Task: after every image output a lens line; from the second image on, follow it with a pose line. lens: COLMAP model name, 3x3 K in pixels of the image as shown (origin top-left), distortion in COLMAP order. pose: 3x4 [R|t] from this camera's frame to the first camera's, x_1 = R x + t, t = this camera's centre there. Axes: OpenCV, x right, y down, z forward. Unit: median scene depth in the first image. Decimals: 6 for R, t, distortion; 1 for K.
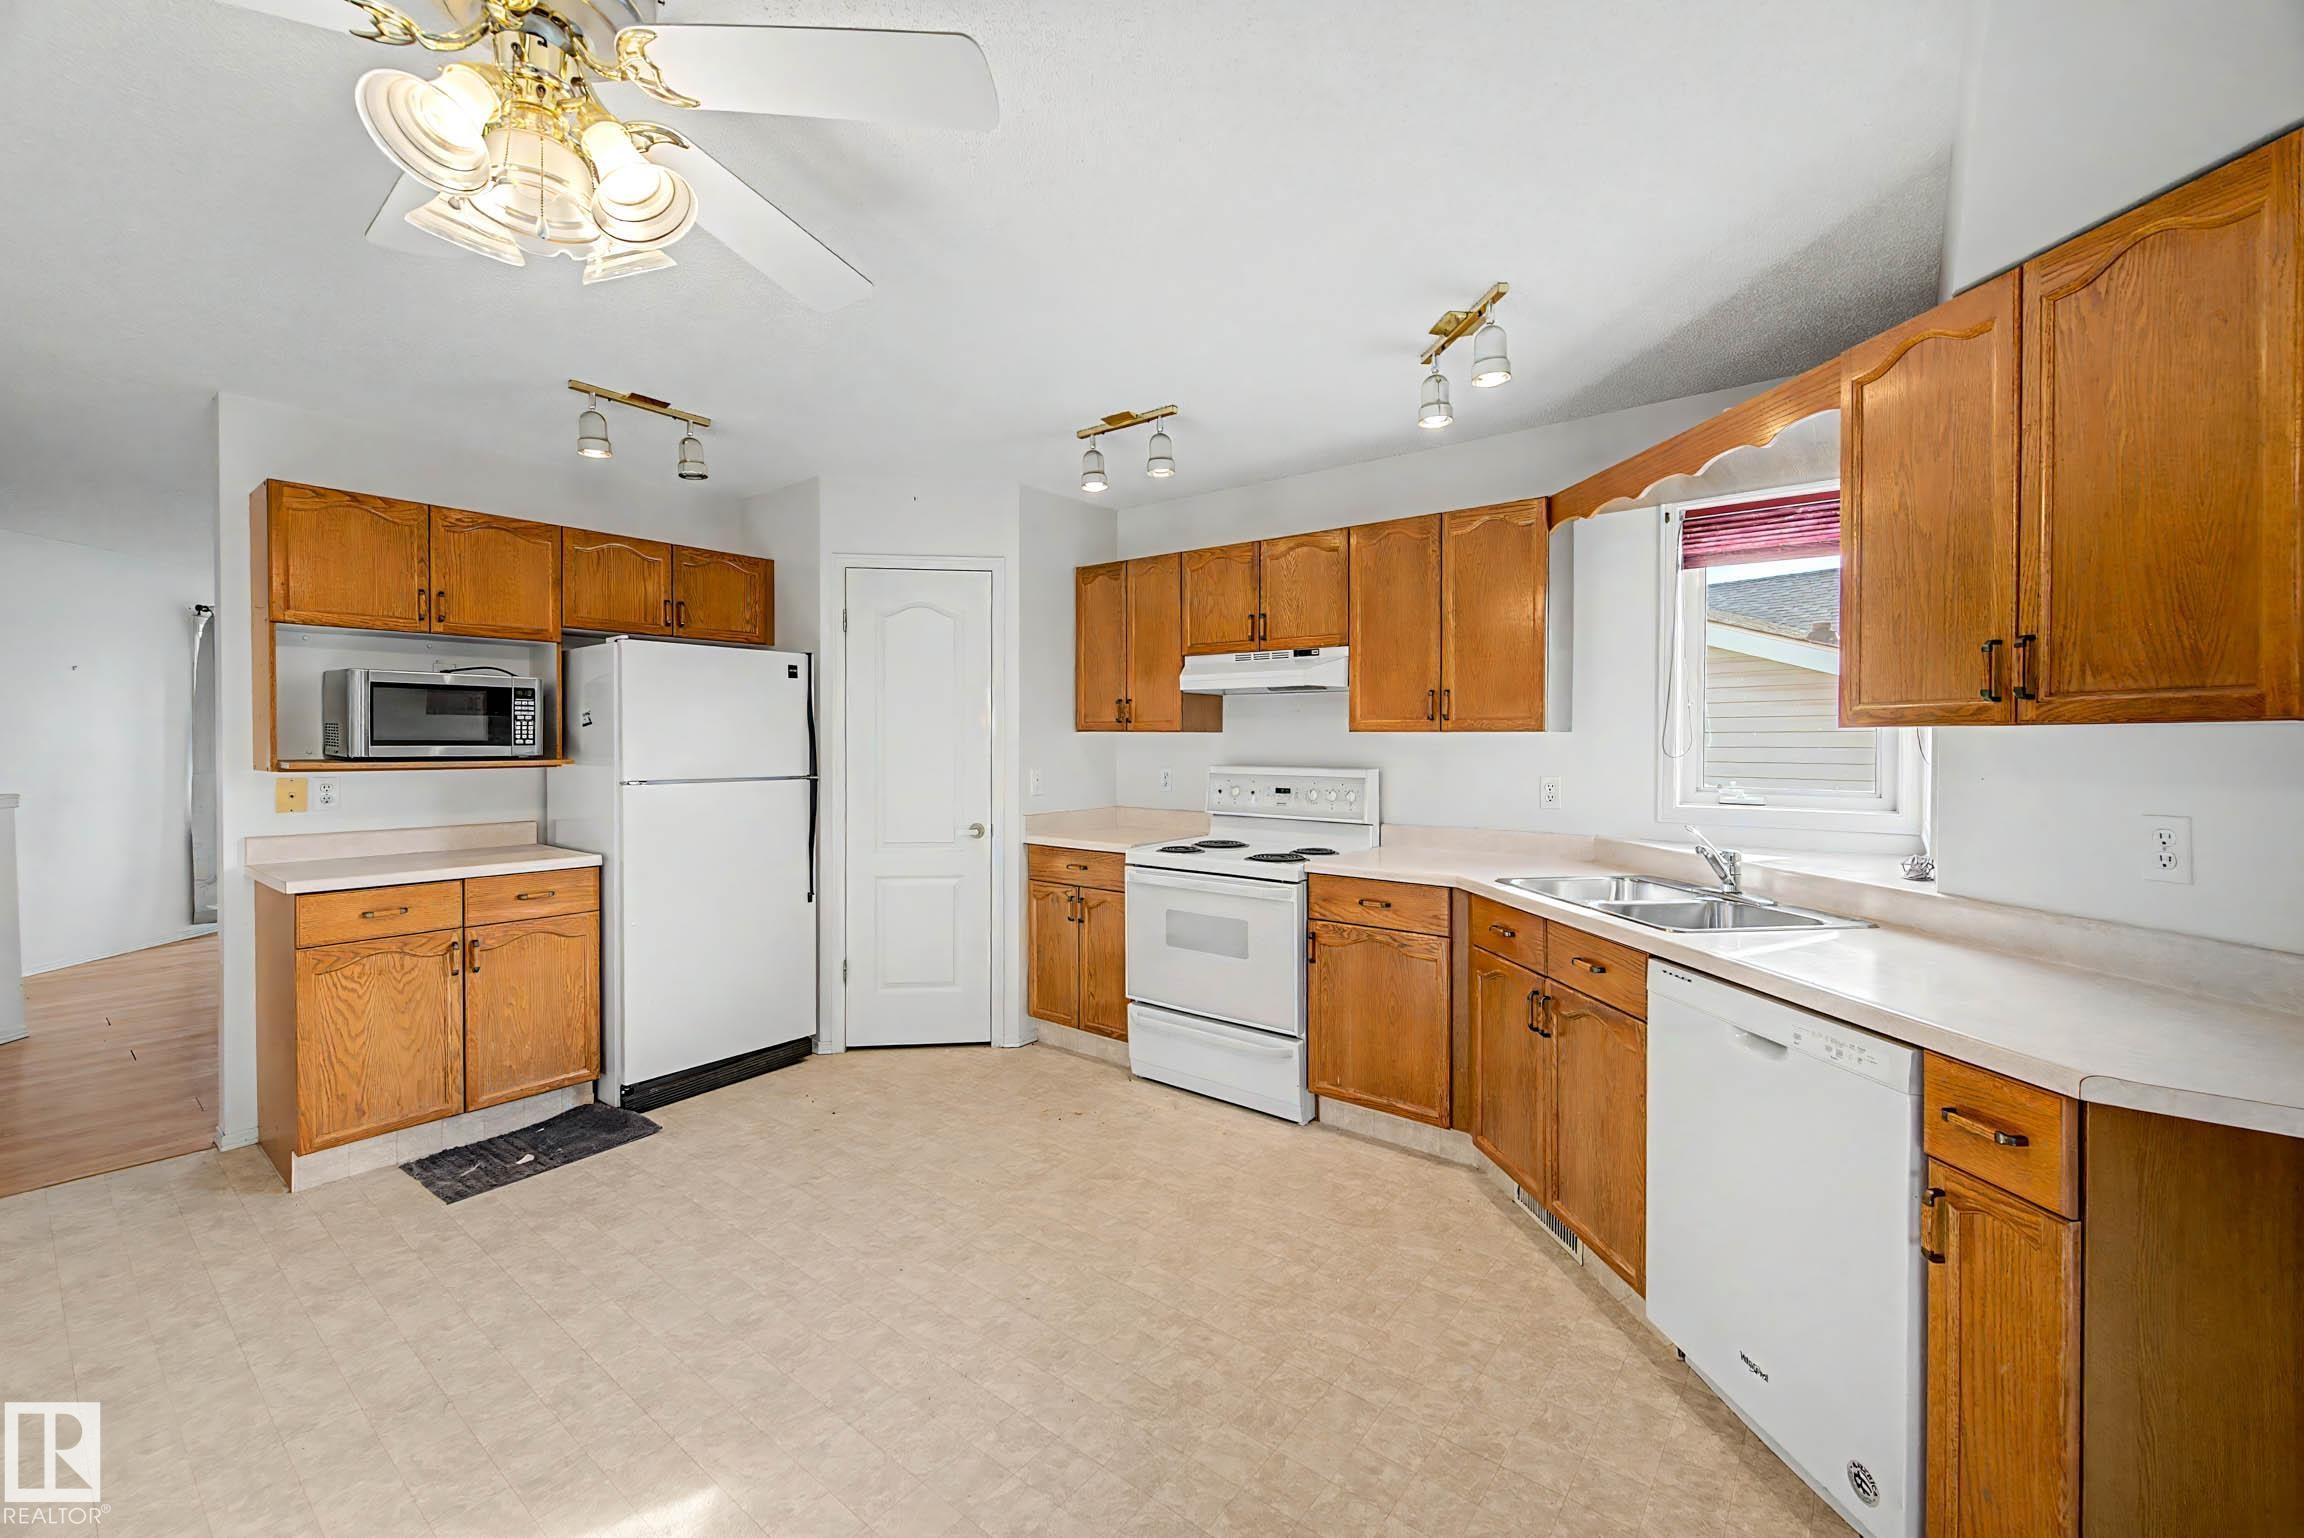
lens RADIAL K [[924.0, 0, 1153.9], [0, 924.0, 750.2], [0, 0, 1]] dist [0.012393, -0.000447]
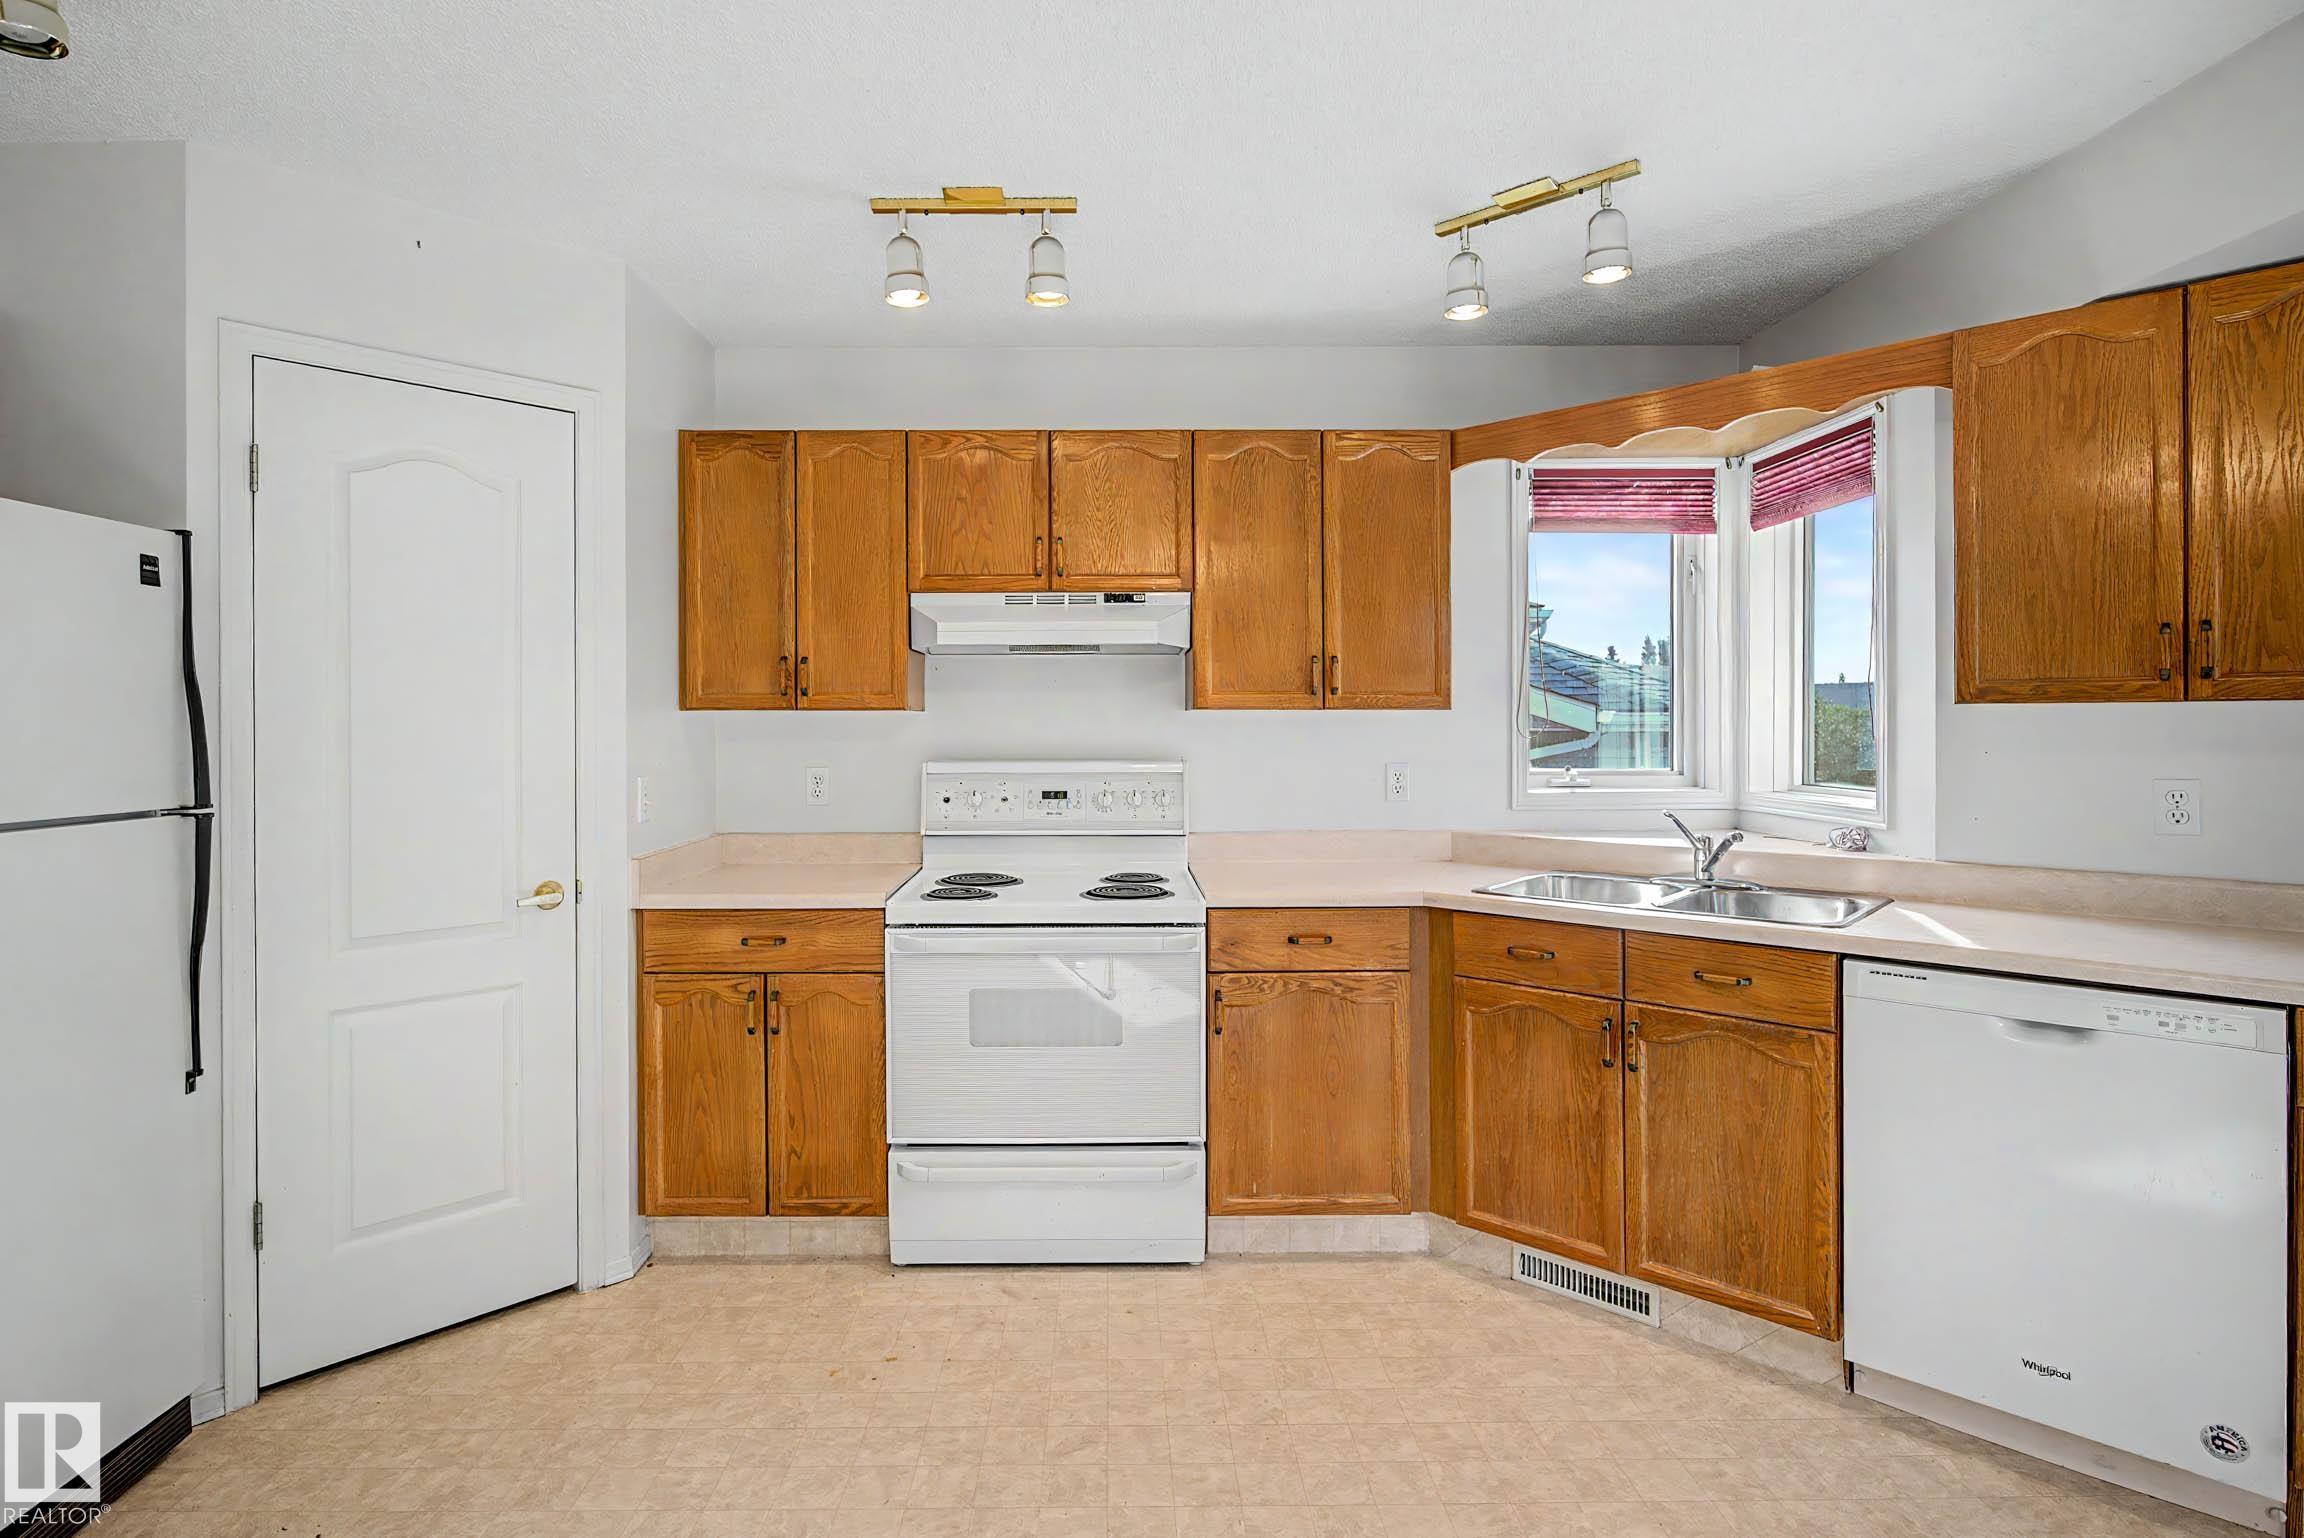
lens RADIAL K [[1158.3, 0, 1128.2], [0, 1158.3, 729.0], [0, 0, 1]] dist [-0.004247, 0.002254]
pose [[0.783369, -0.008859, 0.621494, -0.425259], [0.013052, 0.999912, -0.002199, -0.003467], [-0.621420, 0.009834, 0.783416, 0.333642]]
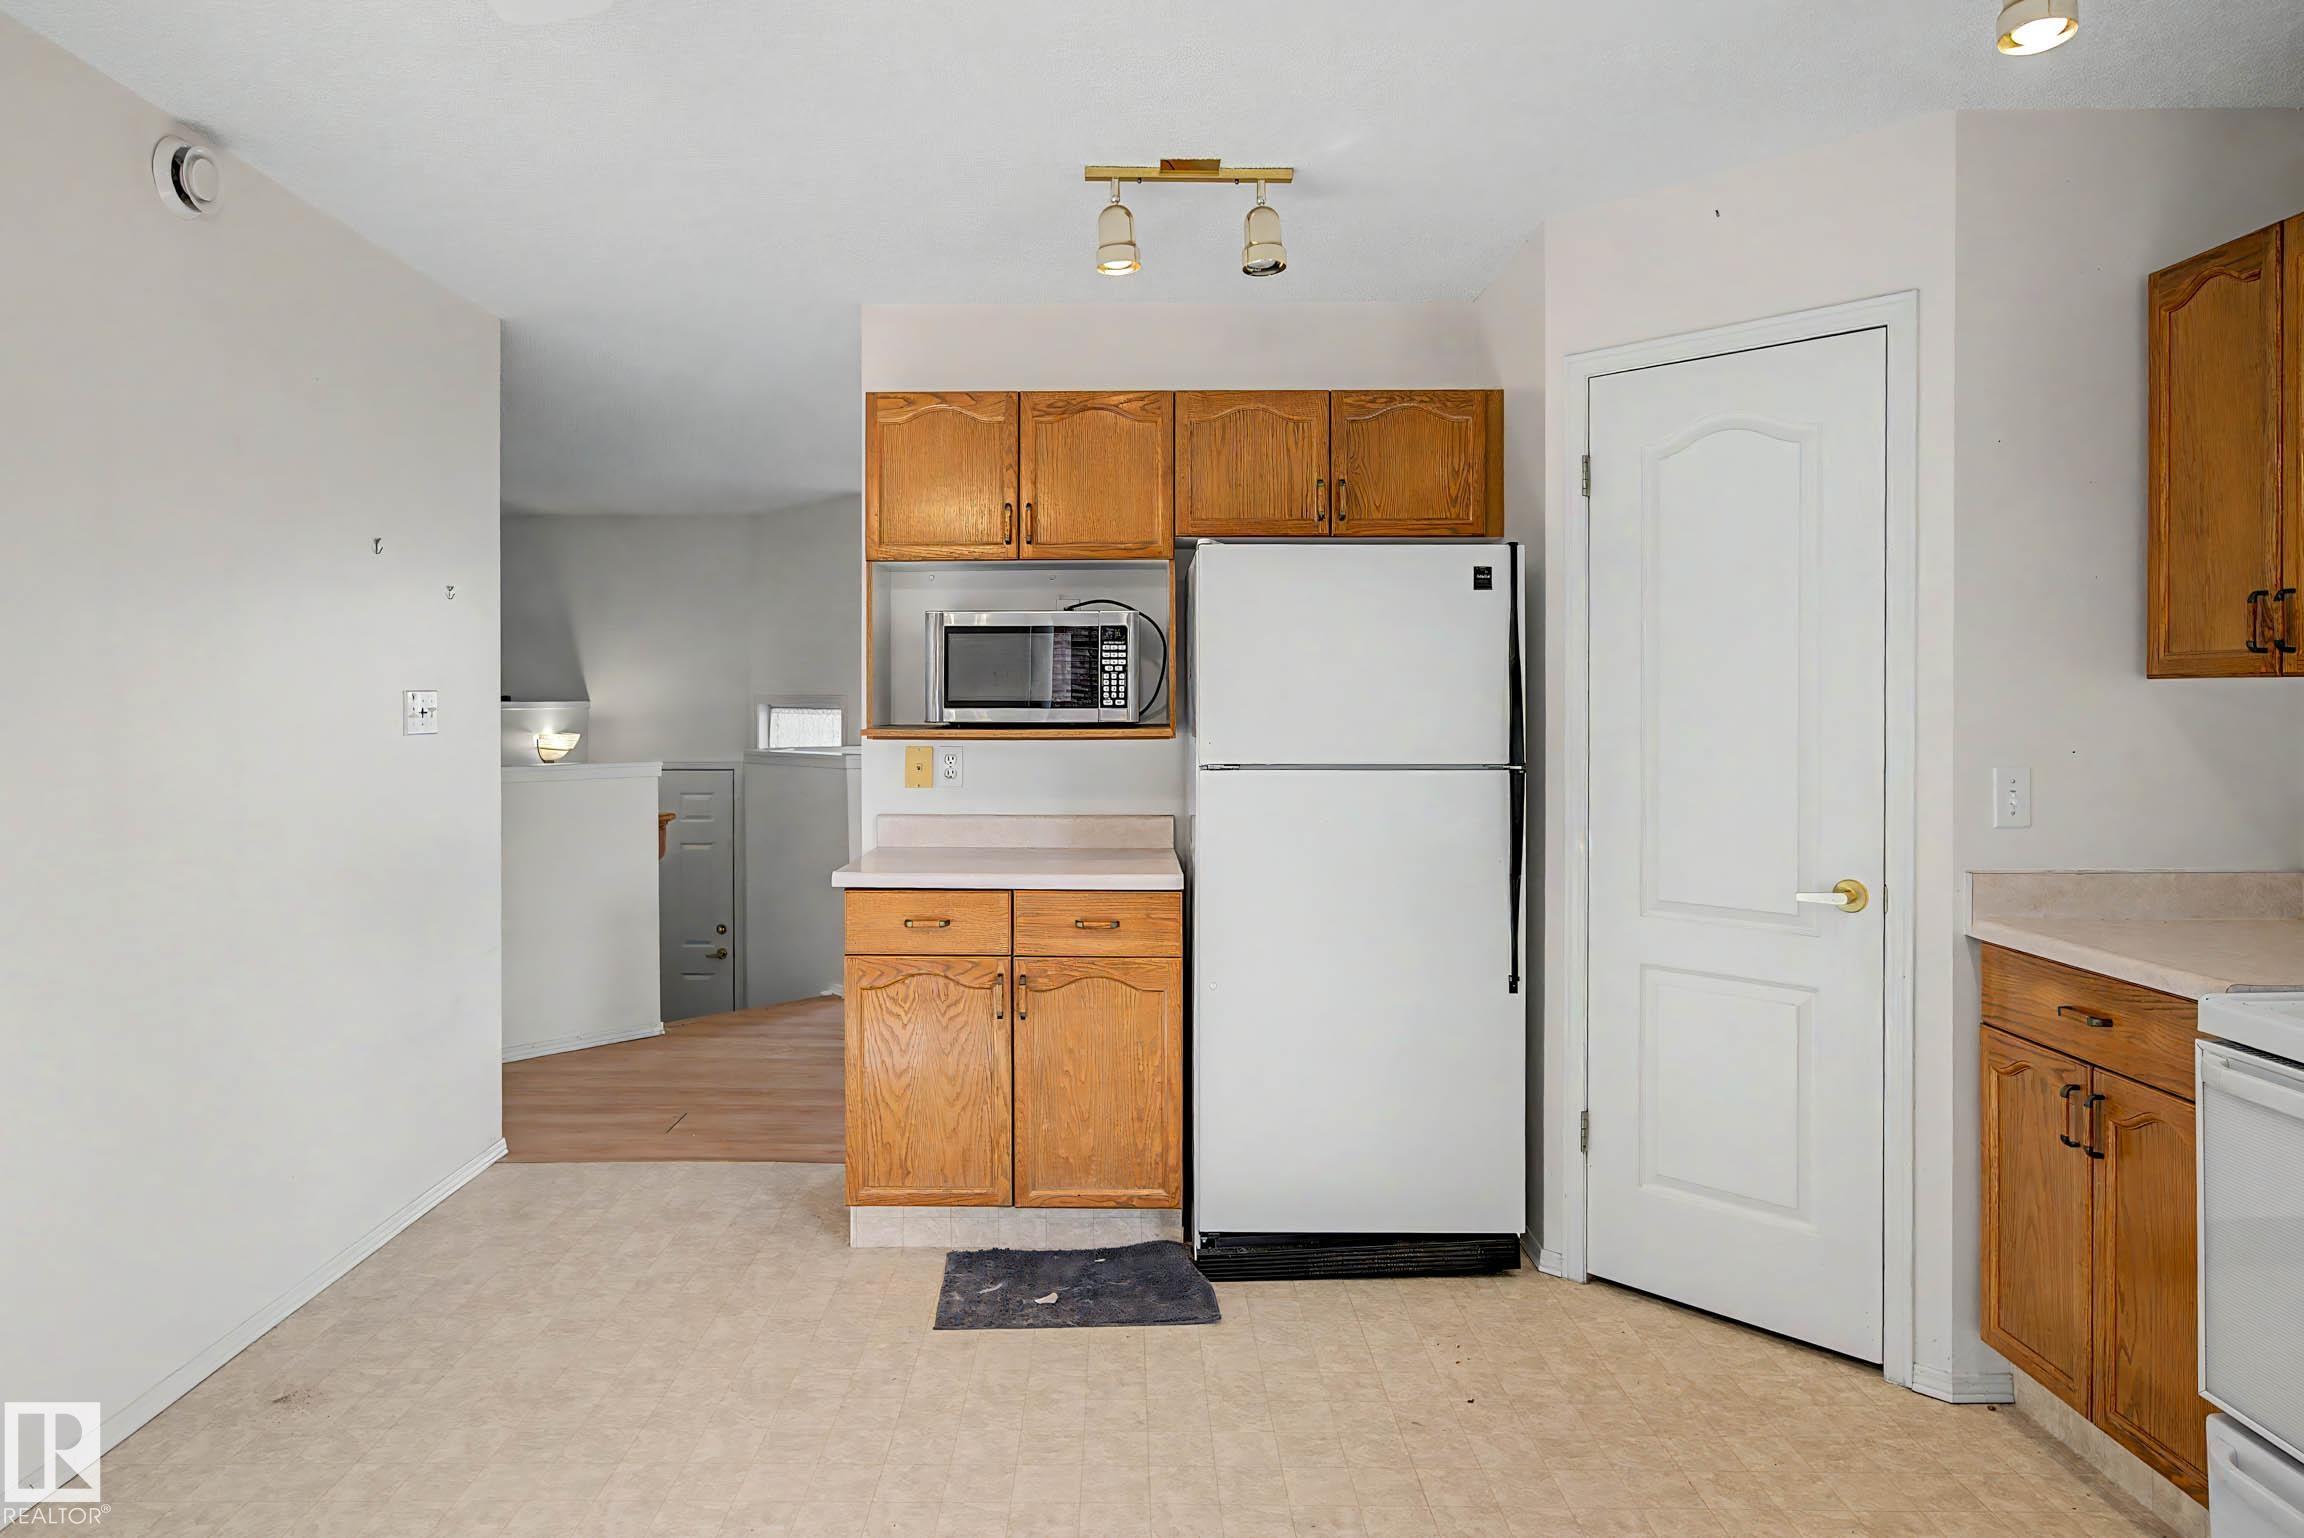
lens RADIAL K [[1383.7, 0, 1106.8], [0, 1383.7, 708.1], [0, 0, 1]] dist [-0.009443, 0.008501]
pose [[0.612363, 0.002504, -0.790573, 0.154908], [-0.007613, 0.999967, -0.002730, -0.002471], [0.790540, 0.007690, 0.612362, 0.353789]]
